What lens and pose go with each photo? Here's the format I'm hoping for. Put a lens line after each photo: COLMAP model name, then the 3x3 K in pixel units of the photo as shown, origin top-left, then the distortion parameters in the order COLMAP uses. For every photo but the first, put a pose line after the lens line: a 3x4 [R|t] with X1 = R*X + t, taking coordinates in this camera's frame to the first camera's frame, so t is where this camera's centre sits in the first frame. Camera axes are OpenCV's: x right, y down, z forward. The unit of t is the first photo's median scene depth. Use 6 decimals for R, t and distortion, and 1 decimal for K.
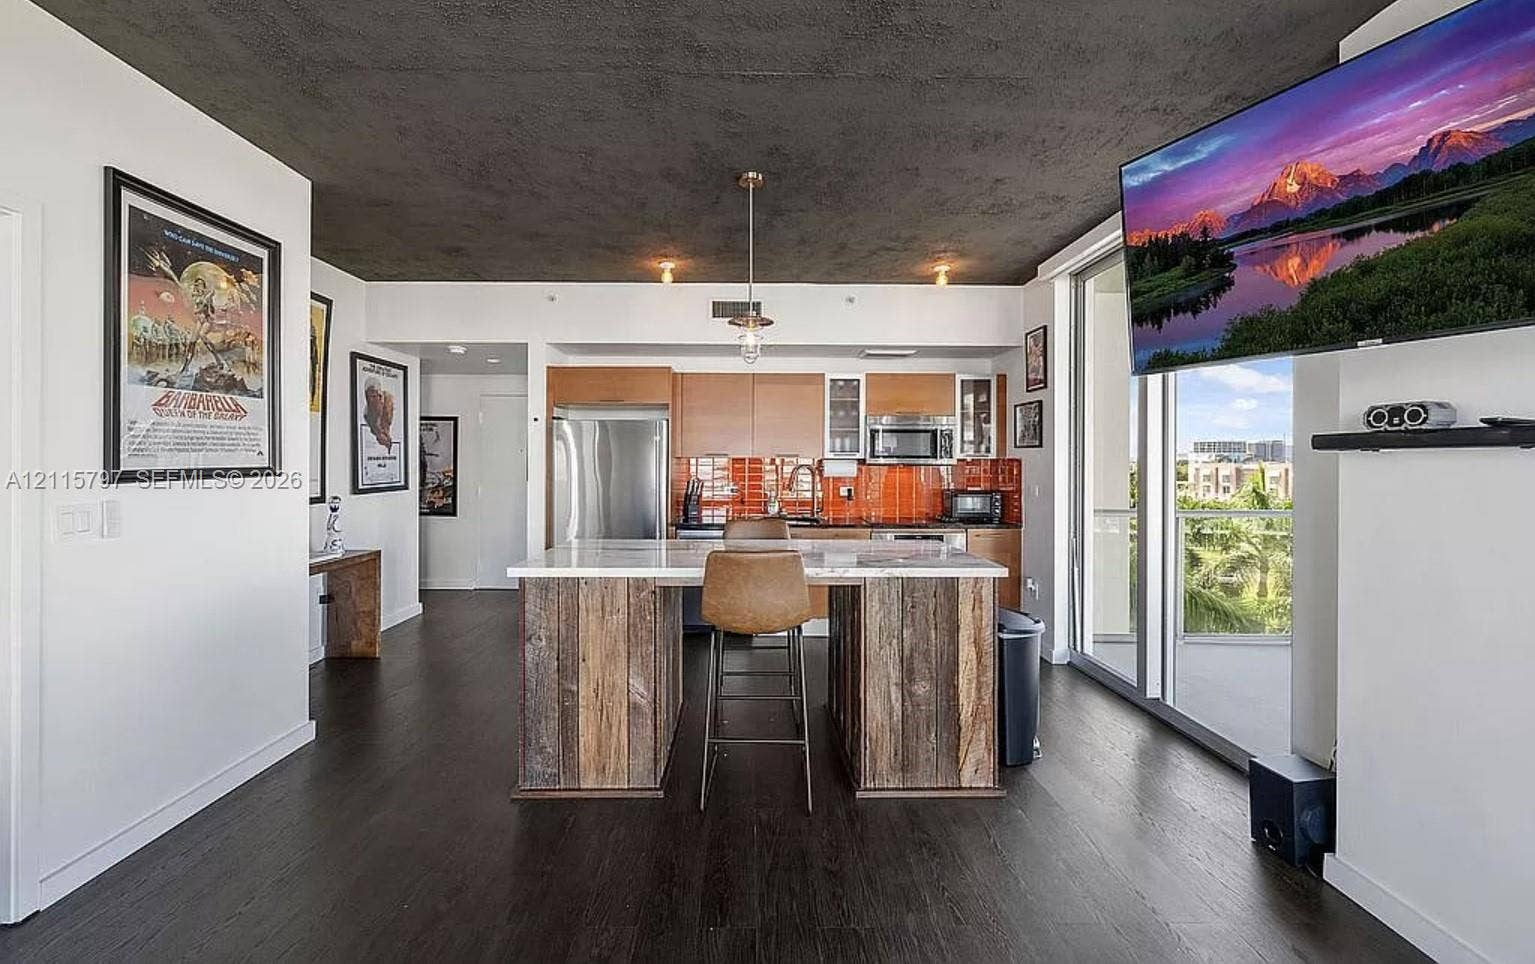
lens RADIAL K [[614.5, 0, 756.8], [0, 614.5, 461.6], [0, 0, 1]] dist [-0.001176, 0.000016]
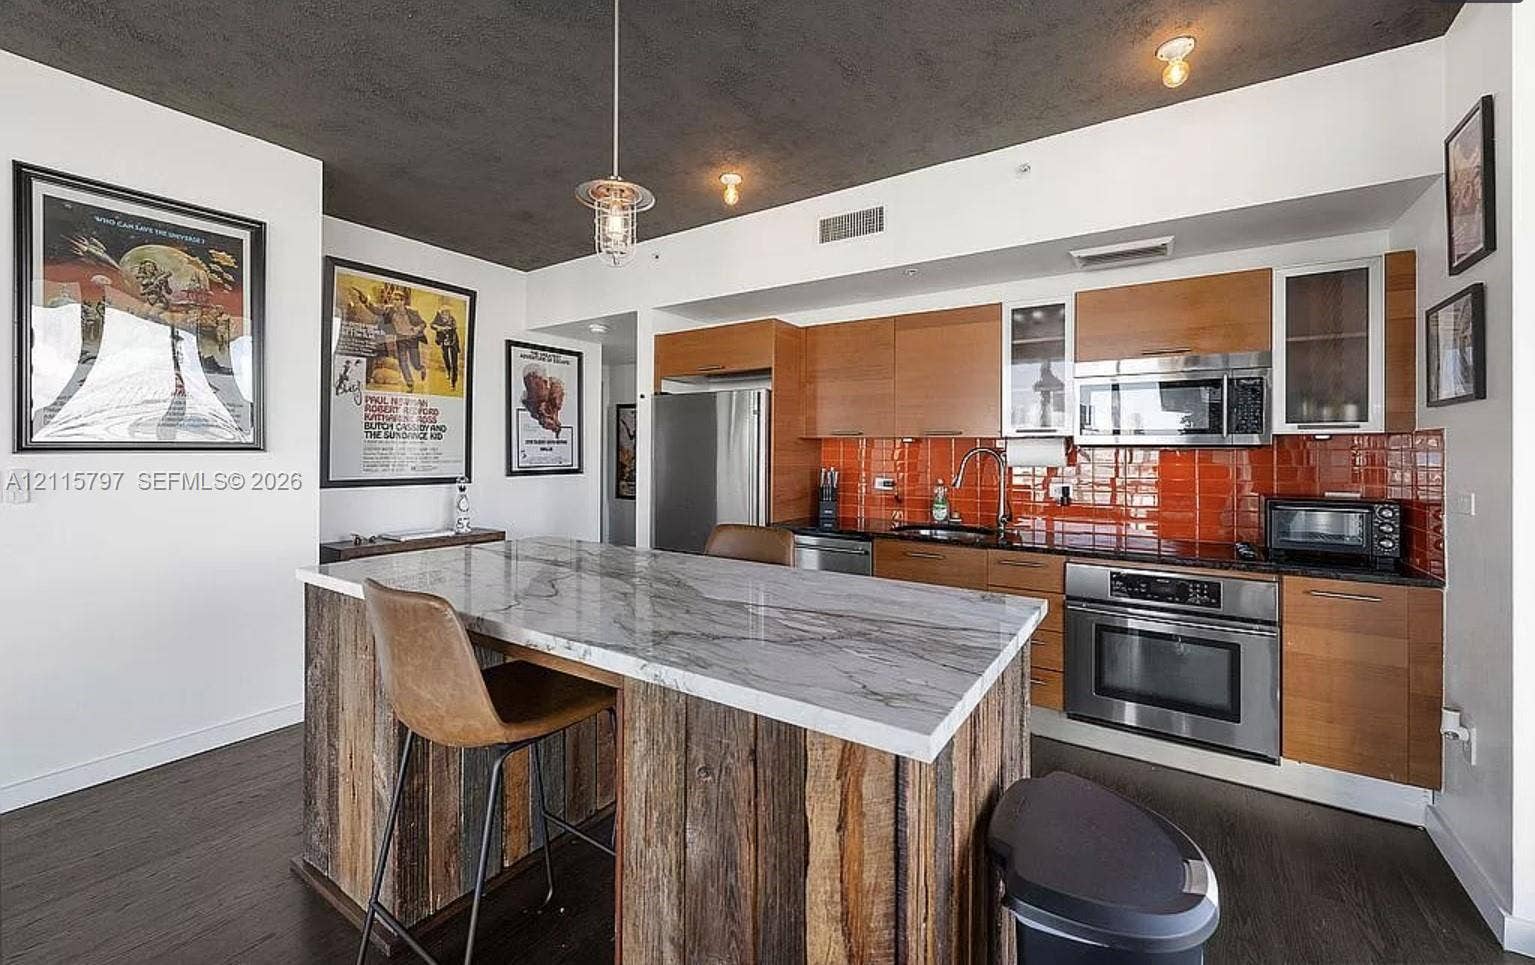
lens RADIAL K [[614.5, 0, 759.7], [0, 614.5, 449.2], [0, 0, 1]] dist [-0.001176, 0.000016]
pose [[0.825653, -0.001763, -0.564176, 0.293415], [-0.003857, 0.999954, -0.008770, 0.015404], [0.564165, 0.009418, 0.825608, 0.387669]]
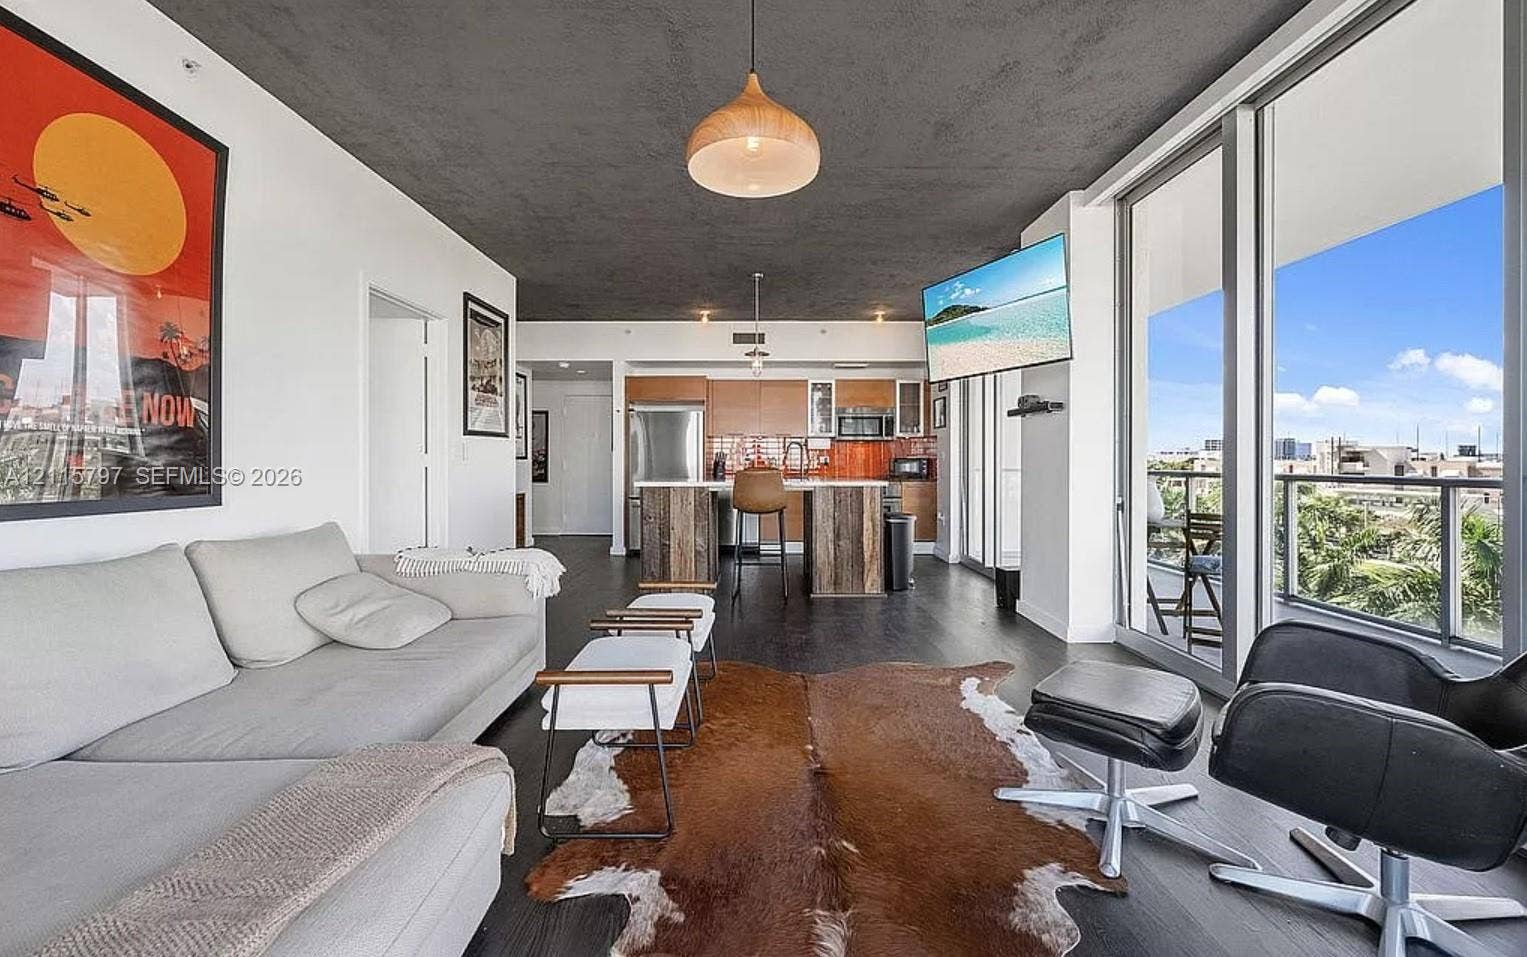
lens RADIAL K [[611.3, 0, 760.9], [0, 611.3, 466.5], [0, 0, 1]] dist [-0.001176, 0.000016]
pose [[0.999937, -0.003324, -0.010723, 0.013482], [0.003417, 0.999956, 0.008687, 0.060368], [0.010694, -0.008723, 0.999905, -0.543342]]
